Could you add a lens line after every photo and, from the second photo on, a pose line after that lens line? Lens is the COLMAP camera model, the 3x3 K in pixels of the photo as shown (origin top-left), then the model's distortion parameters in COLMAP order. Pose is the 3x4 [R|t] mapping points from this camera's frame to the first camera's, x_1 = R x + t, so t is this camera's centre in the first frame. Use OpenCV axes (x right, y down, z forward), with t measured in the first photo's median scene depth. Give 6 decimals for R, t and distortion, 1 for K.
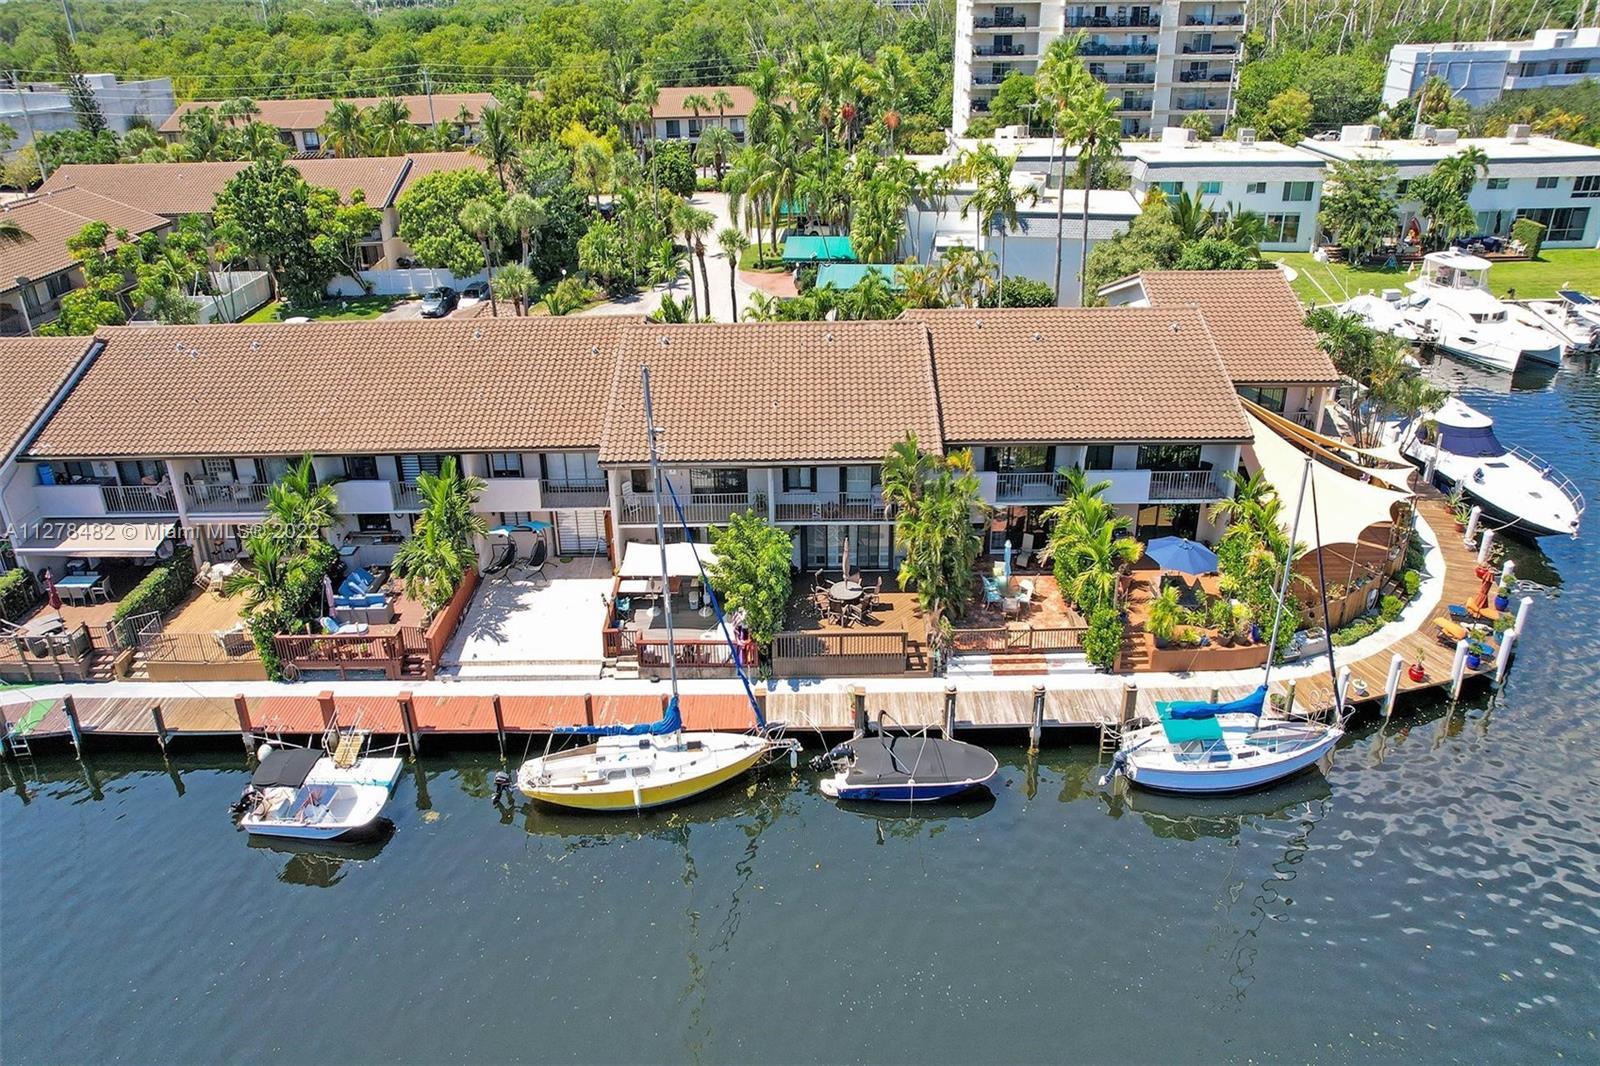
lens RADIAL K [[1056.2, 0, 794.8], [0, 1056.2, 383.4], [0, 0, 1]] dist [-0.082027, 0.090286]
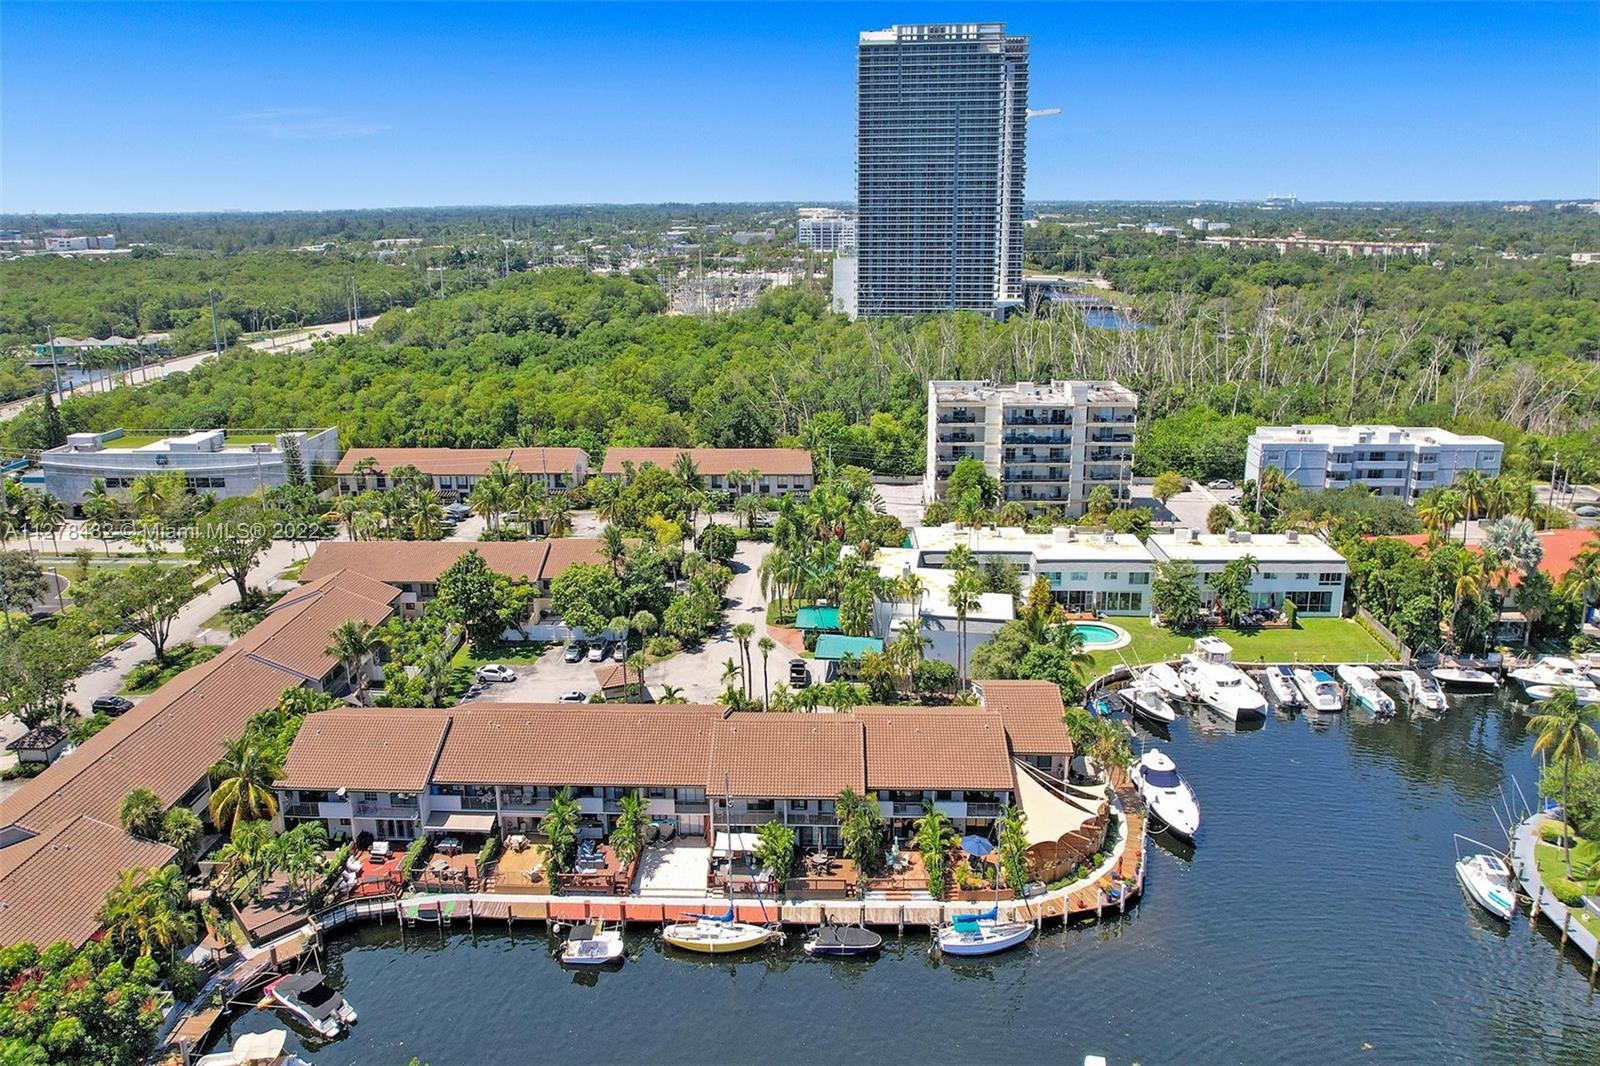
lens RADIAL K [[1051.0, 0, 792.5], [0, 1051.0, 490.5], [0, 0, 1]] dist [-0.072302, 0.052228]
pose [[0.999698, 0.017235, -0.017543, 0.017645], [-0.019036, 0.993940, -0.108267, -0.311062], [0.015571, 0.108568, 0.993967, -1.170251]]
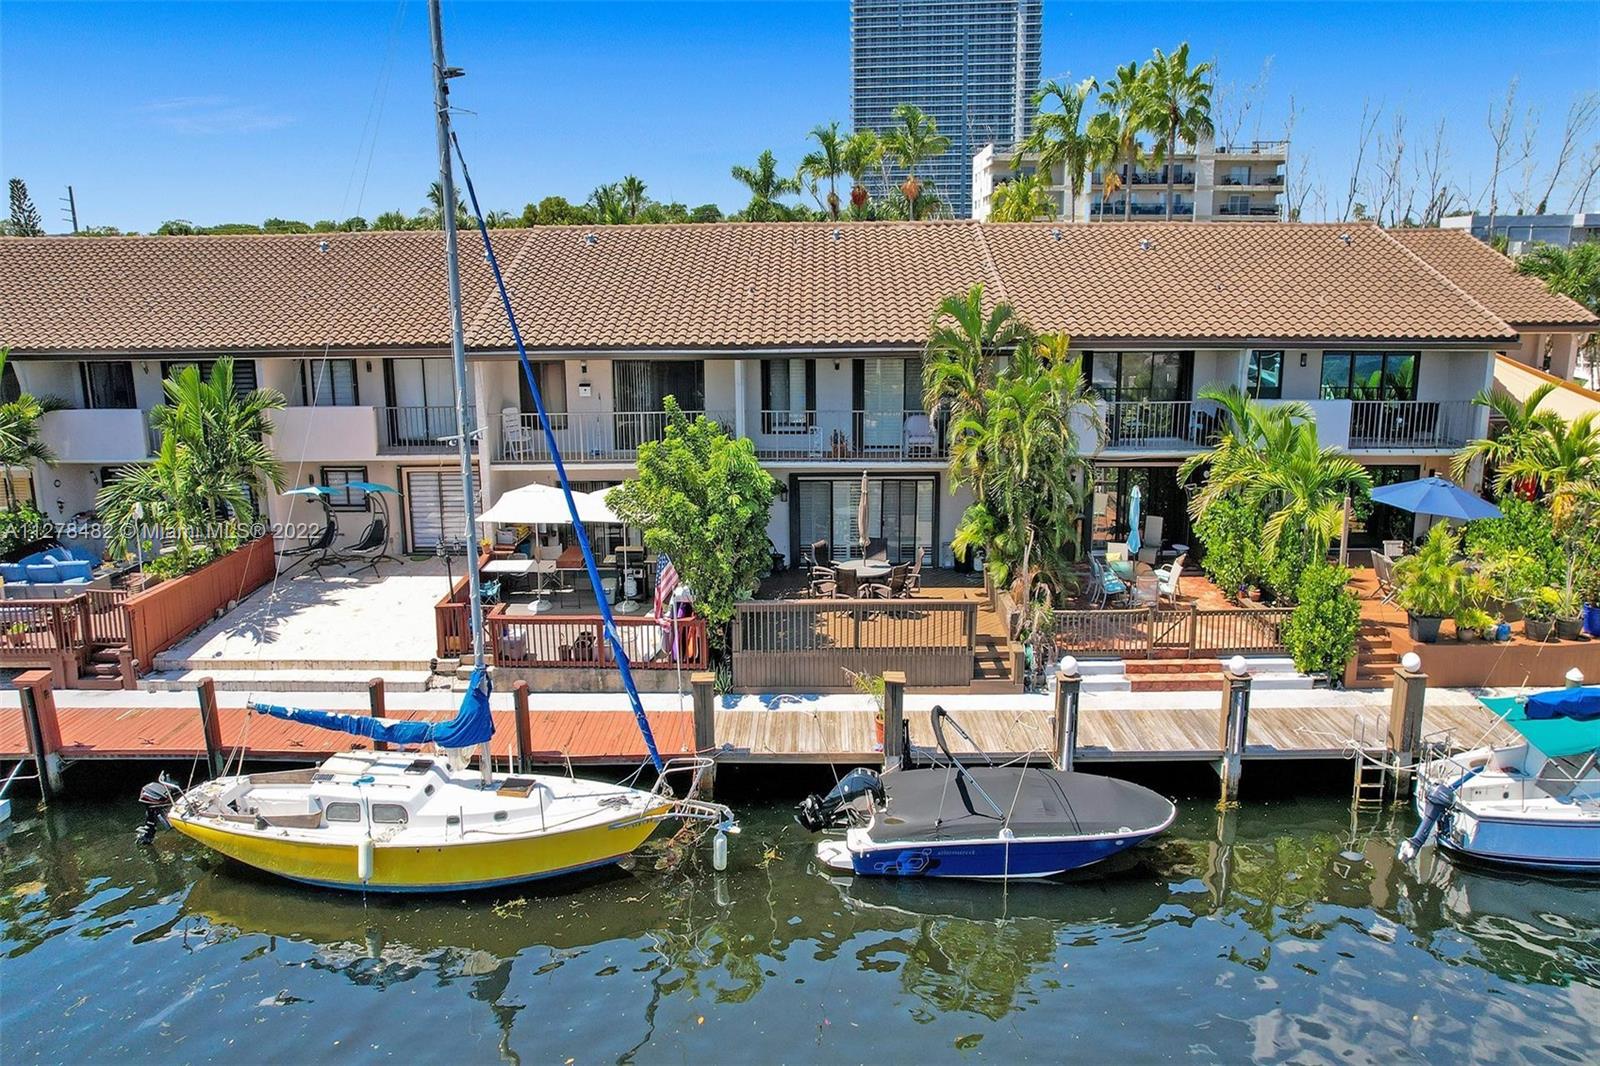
lens RADIAL K [[1051.0, 0, 792.5], [0, 1051.0, 490.5], [0, 0, 1]] dist [-0.072302, 0.052228]
pose [[0.999916, 0.008127, -0.010137, 0.014121], [-0.009663, 0.986734, -0.162055, 0.249237], [0.008685, 0.162139, 0.986730, 0.411629]]
